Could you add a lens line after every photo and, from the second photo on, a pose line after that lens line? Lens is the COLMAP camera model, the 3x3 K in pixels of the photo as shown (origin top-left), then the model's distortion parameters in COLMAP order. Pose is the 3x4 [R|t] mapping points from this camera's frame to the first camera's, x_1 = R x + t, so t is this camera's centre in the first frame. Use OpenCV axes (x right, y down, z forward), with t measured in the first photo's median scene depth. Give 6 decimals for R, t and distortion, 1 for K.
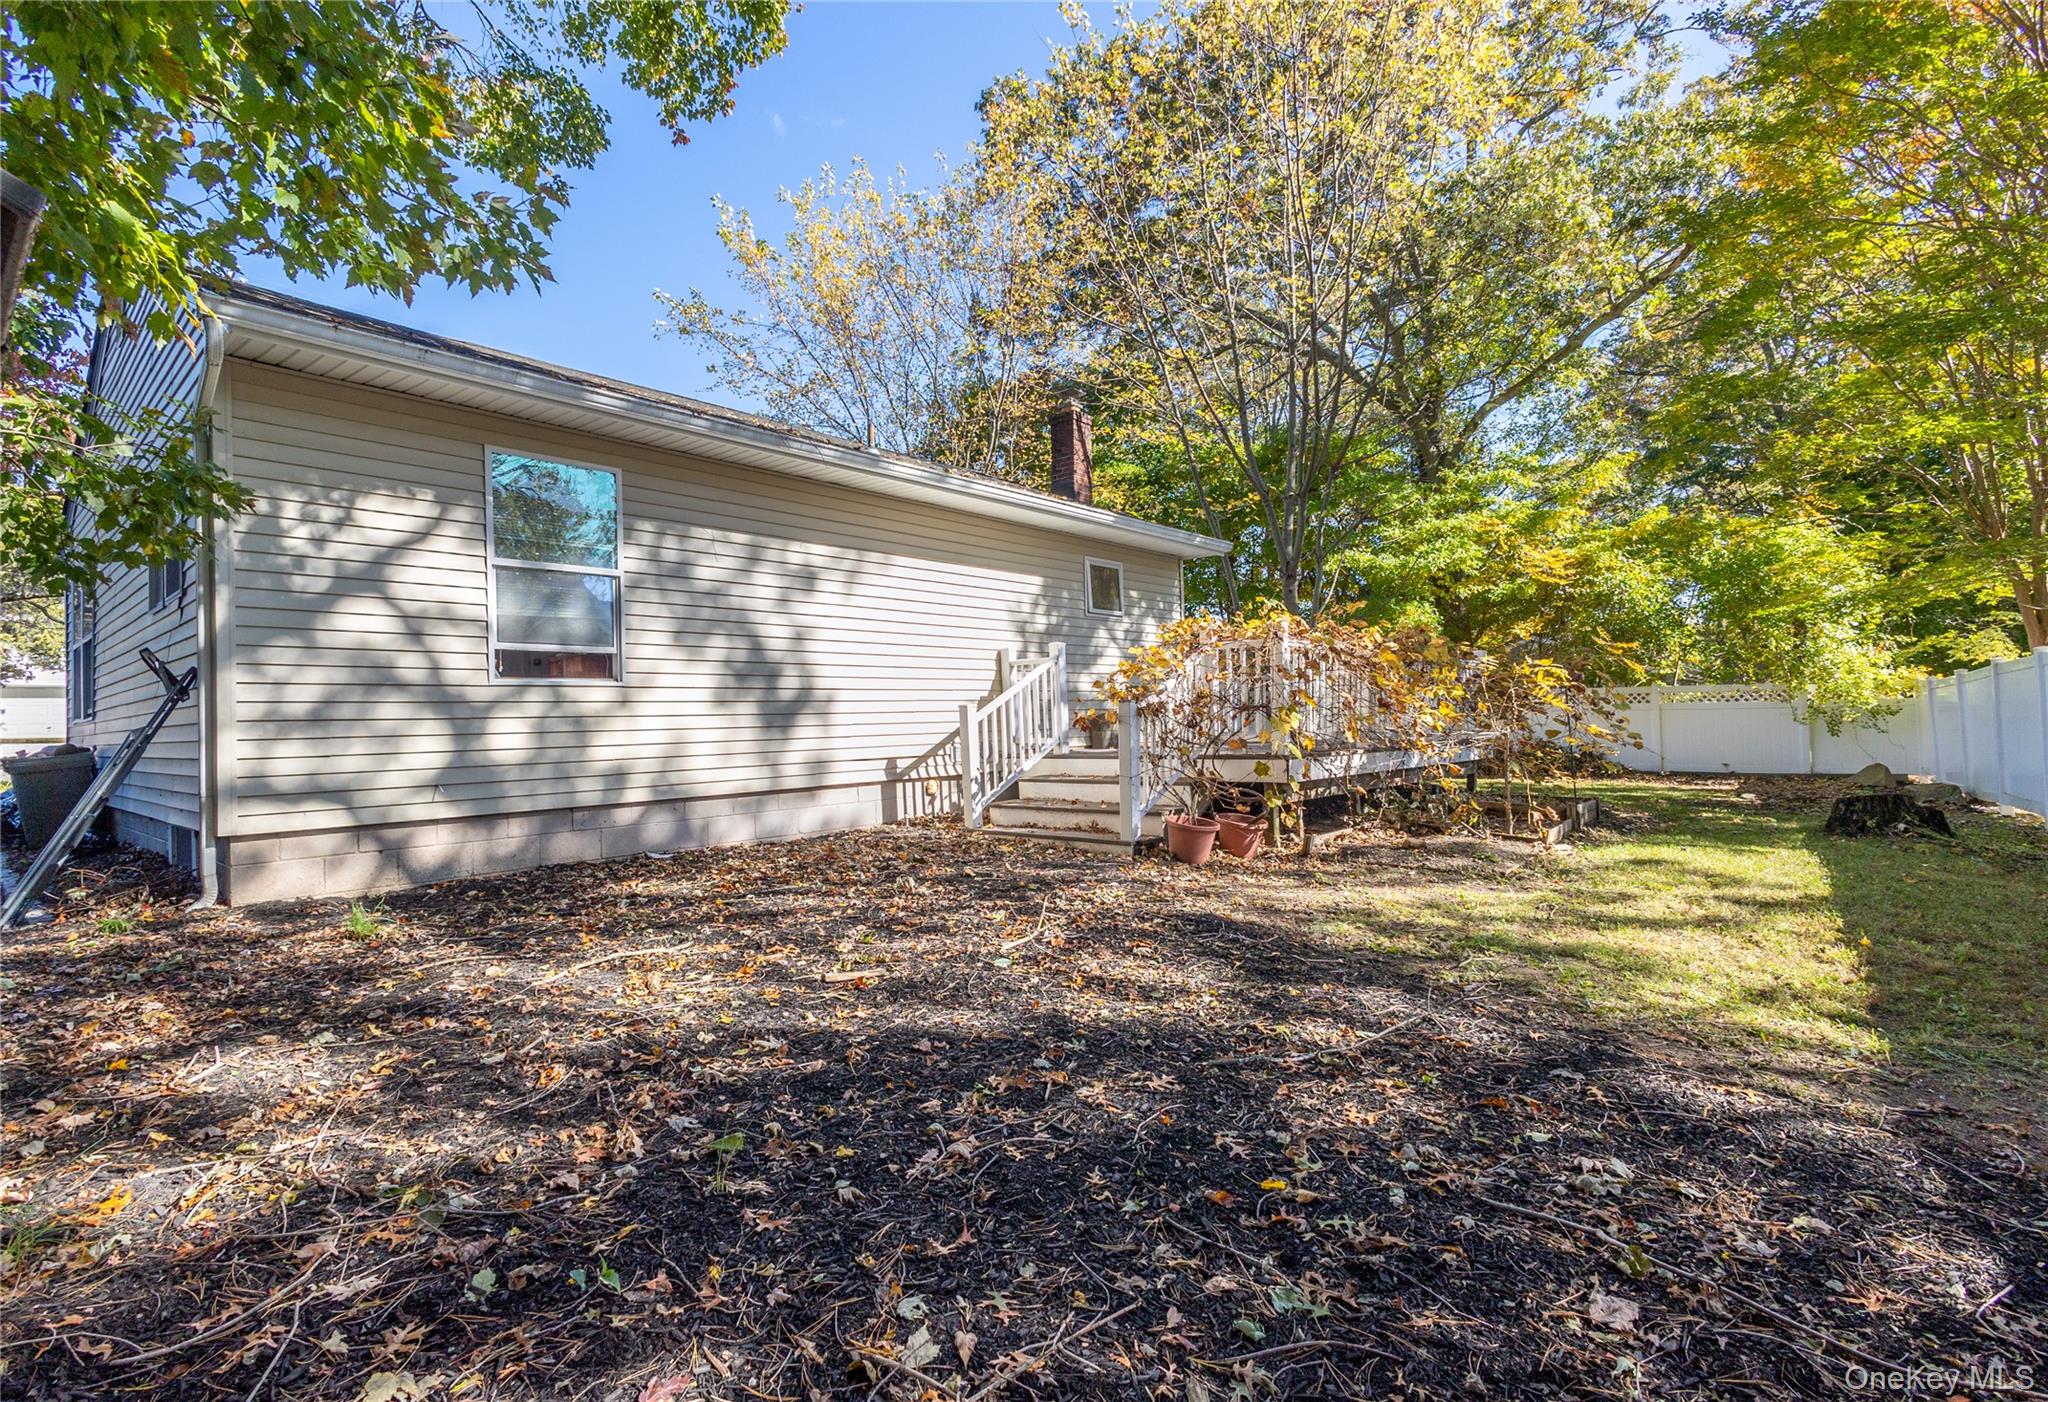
lens RADIAL K [[977.2, 0, 1021.6], [0, 977.2, 669.3], [0, 0, 1]] dist [0.035084, 0.000075]
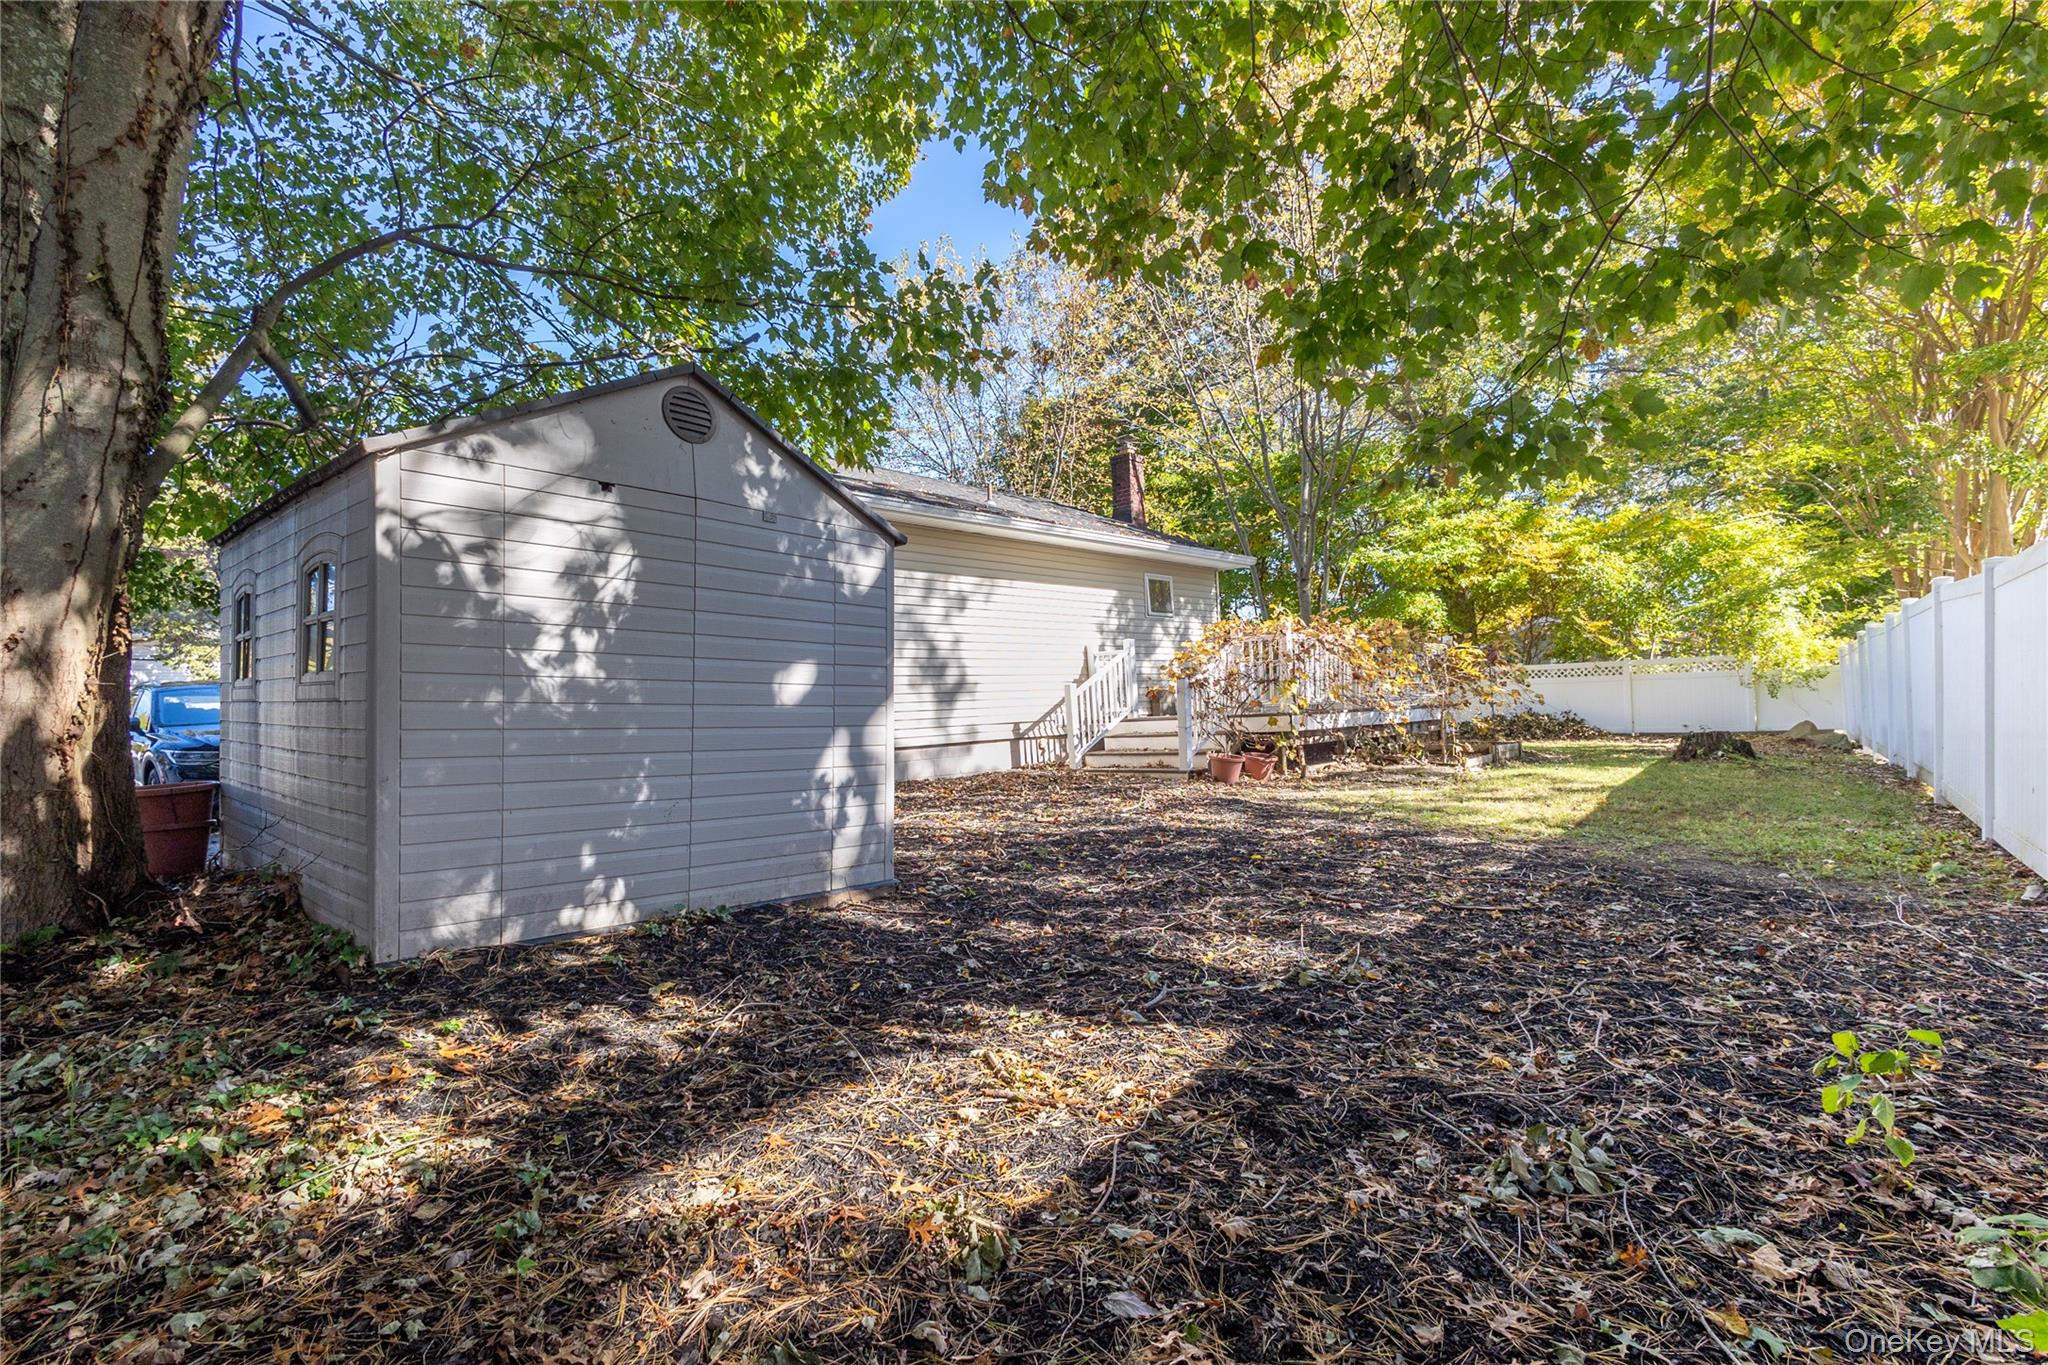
lens RADIAL K [[967.1, 0, 1025.6], [0, 967.1, 694.2], [0, 0, 1]] dist [0.016344, -0.008098]
pose [[0.999070, -0.022046, -0.037059, -0.065138], [0.023376, 0.999085, 0.035825, -0.001833], [0.036235, -0.036658, 0.998671, -0.413368]]
